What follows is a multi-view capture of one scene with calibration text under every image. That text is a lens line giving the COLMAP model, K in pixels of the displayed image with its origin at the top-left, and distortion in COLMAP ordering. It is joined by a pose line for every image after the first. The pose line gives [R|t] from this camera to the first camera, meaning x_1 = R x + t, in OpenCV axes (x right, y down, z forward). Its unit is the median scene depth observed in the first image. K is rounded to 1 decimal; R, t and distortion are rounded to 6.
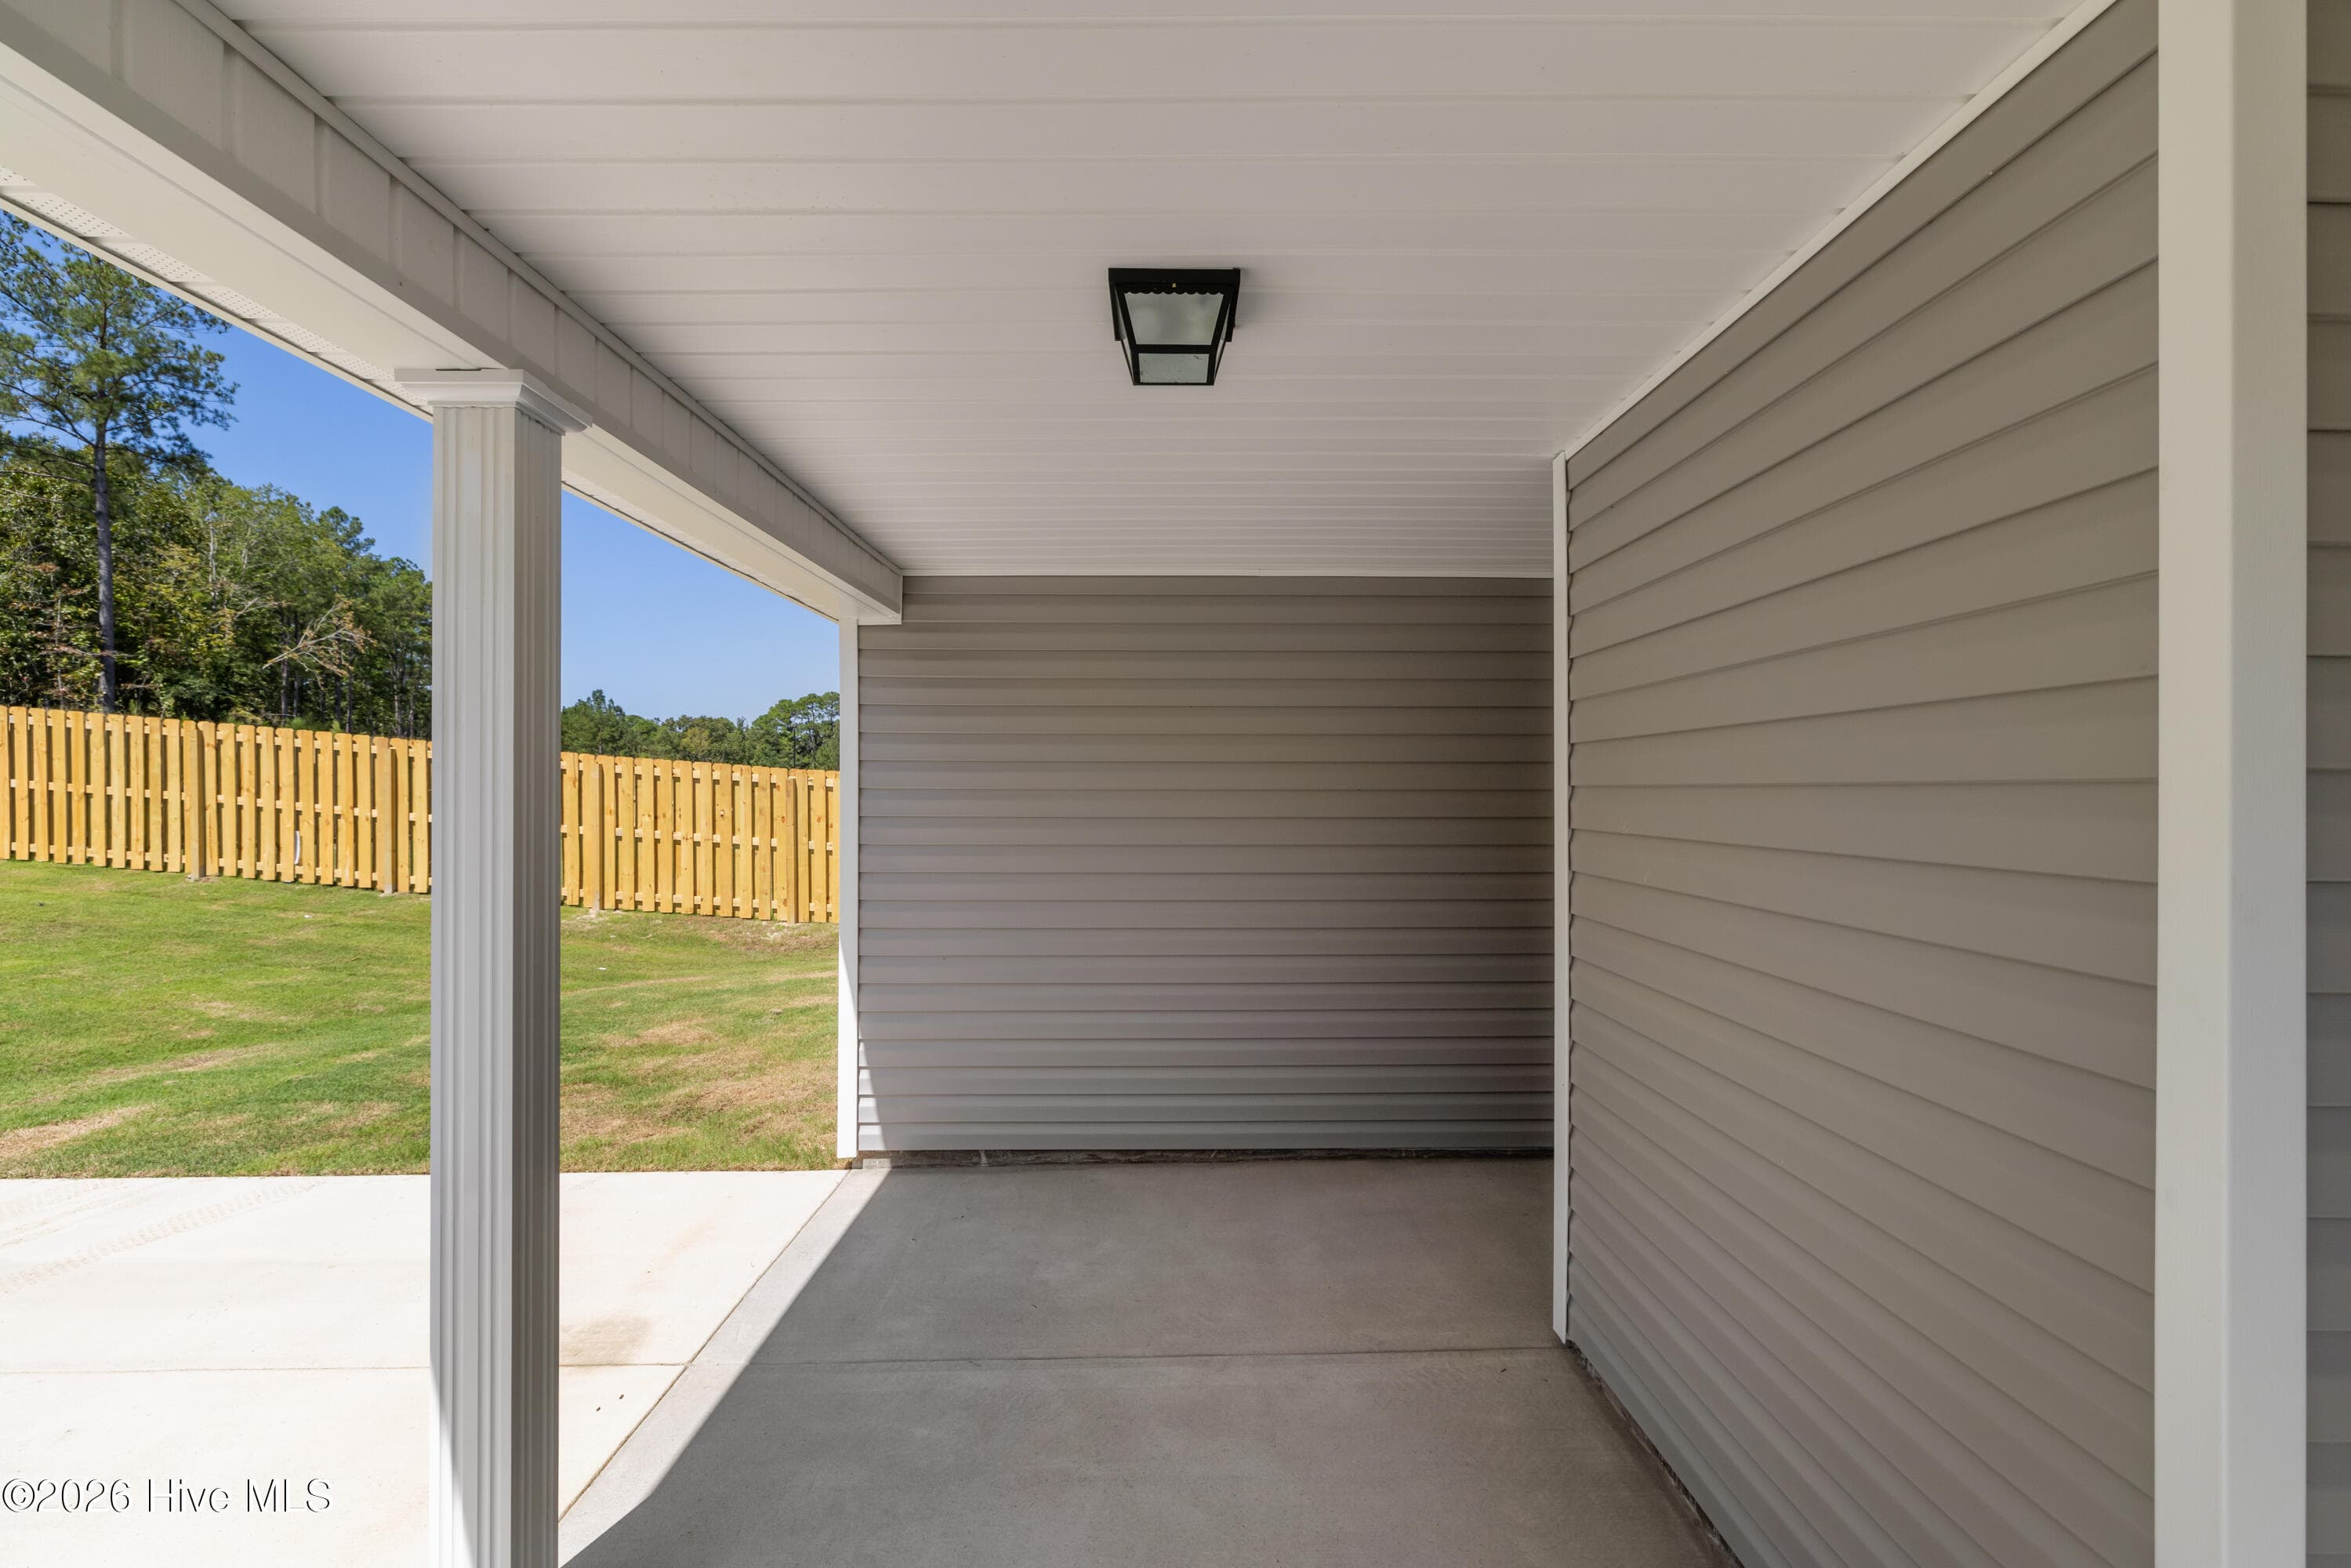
lens RADIAL K [[1018.7, 0, 1175.6], [0, 1018.7, 803.1], [0, 0, 1]] dist [0.002573, 0.000499]
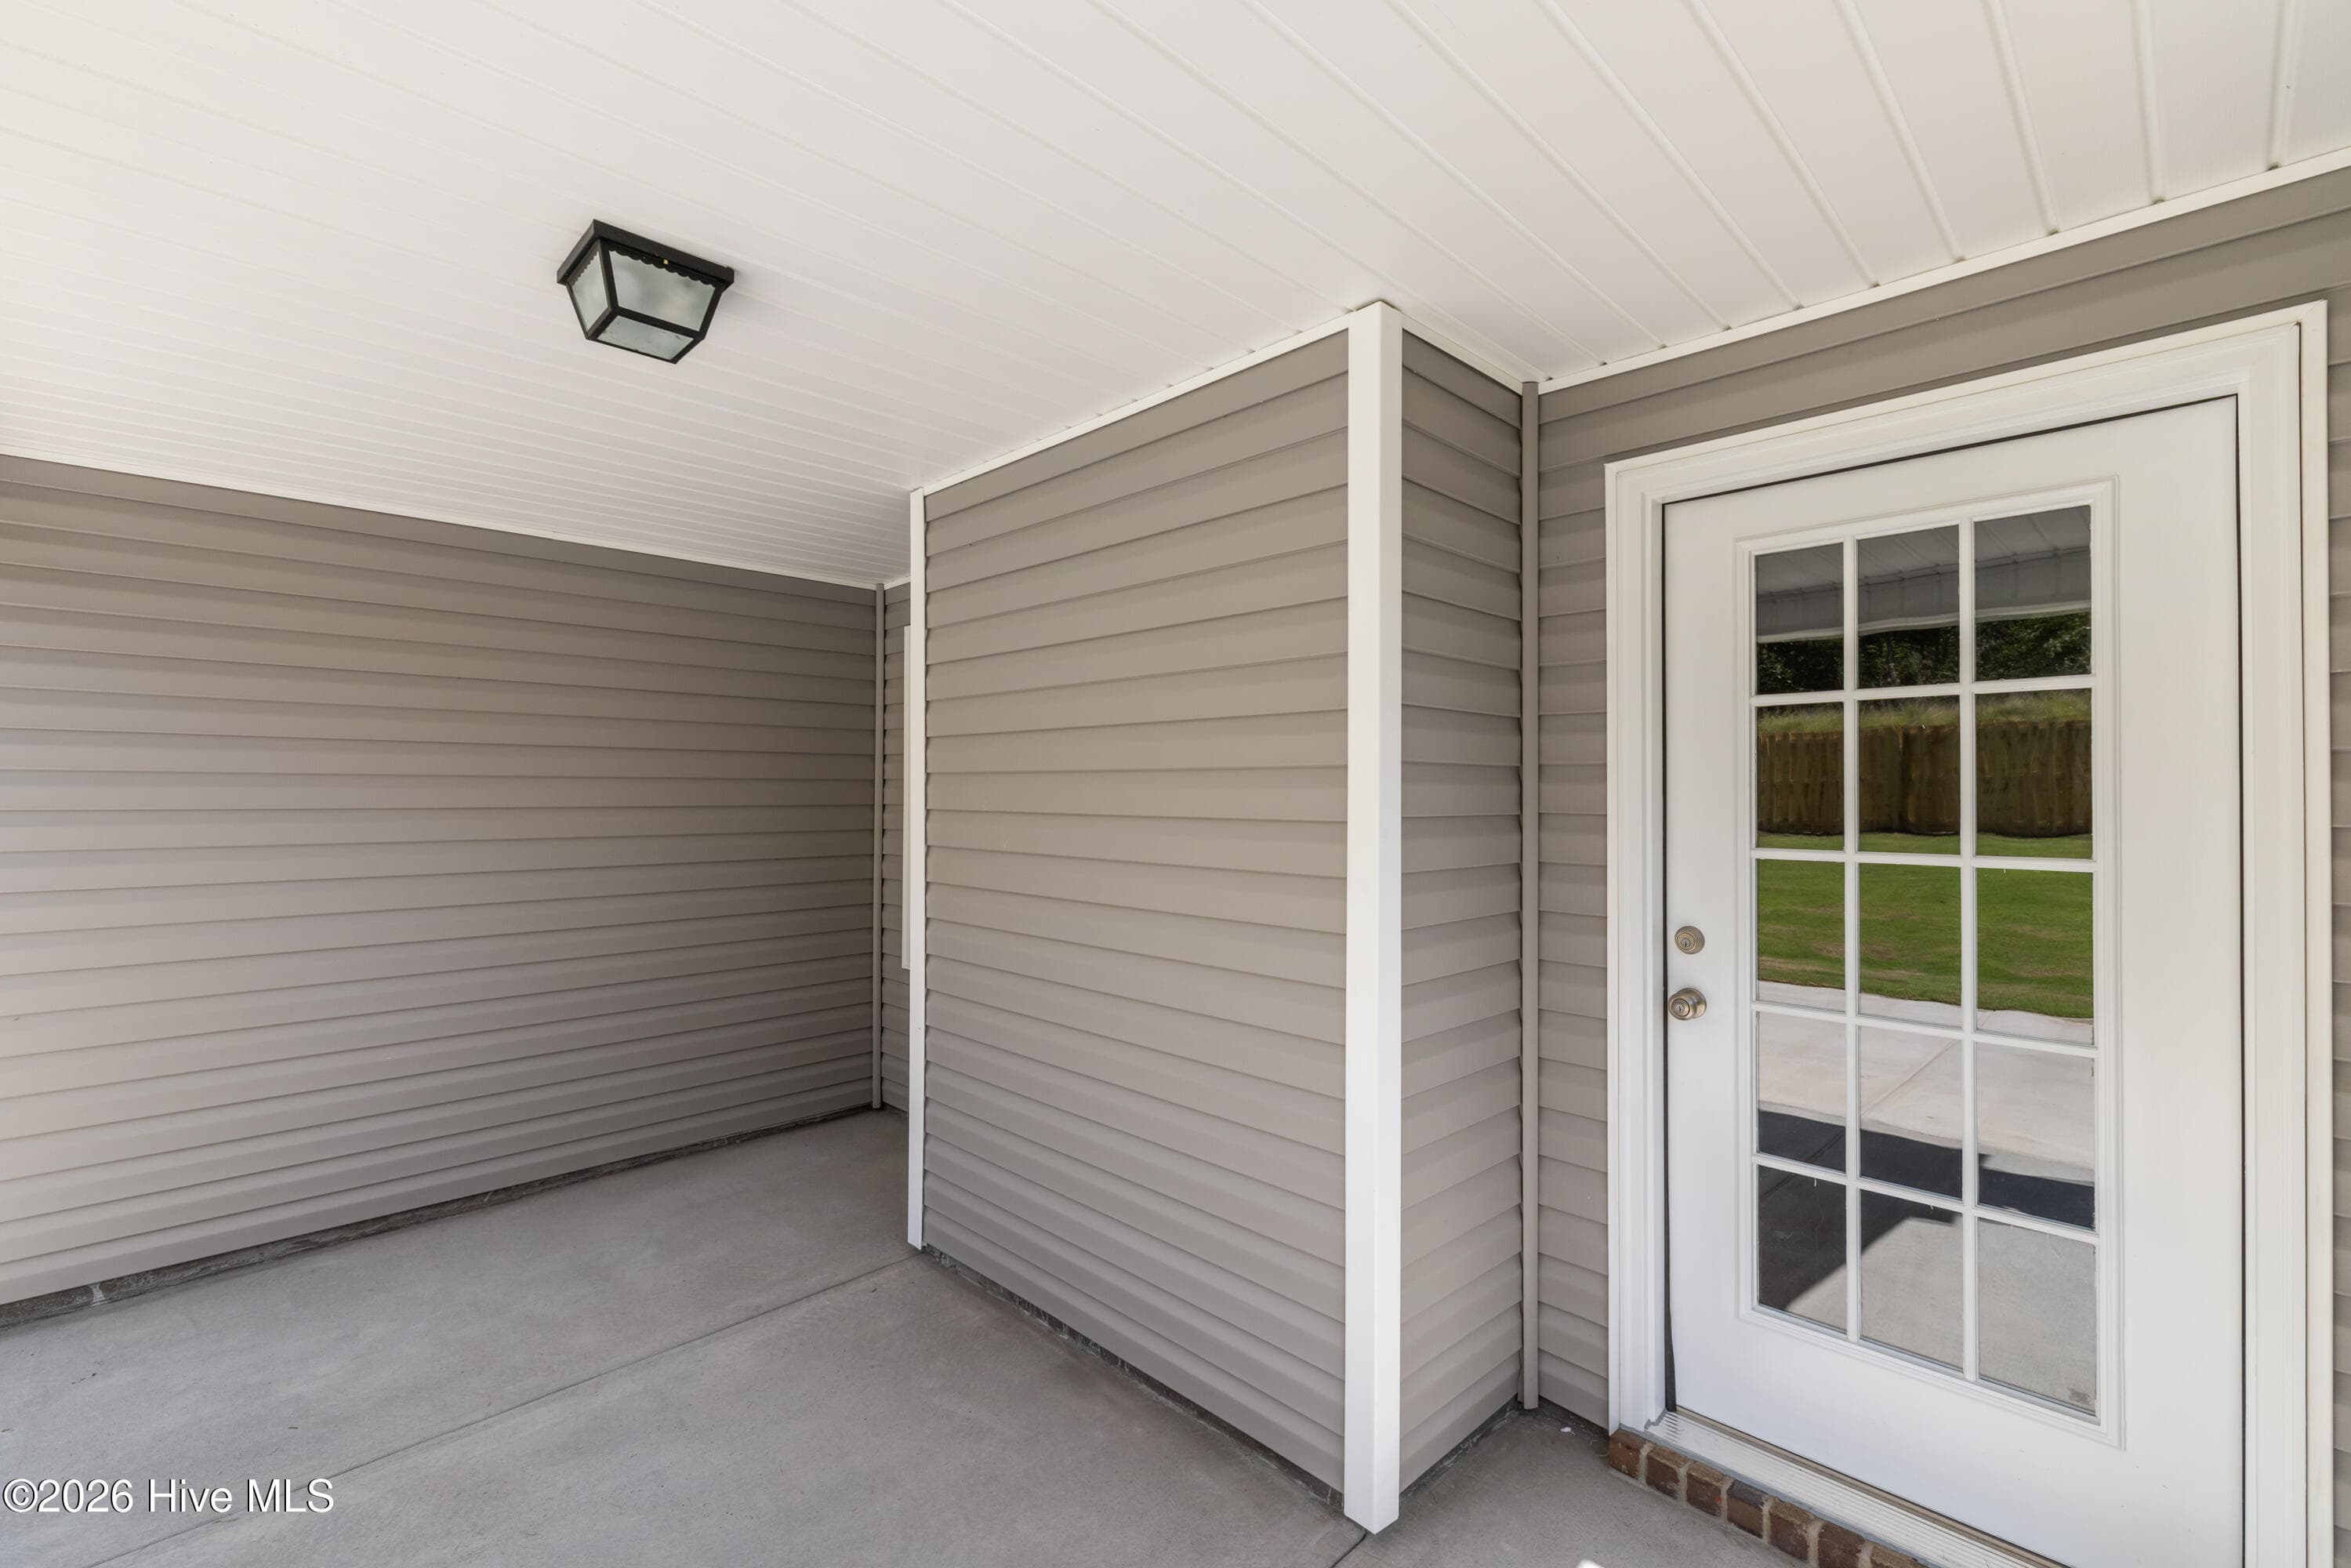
lens RADIAL K [[1018.7, 0, 1175.6], [0, 1018.7, 803.1], [0, 0, 1]] dist [0.002573, 0.000499]
pose [[0.717296, -0.005935, 0.696743, -0.211489], [0.005093, 0.999982, 0.003275, 0.014348], [-0.696750, 0.001199, 0.717313, -0.041825]]
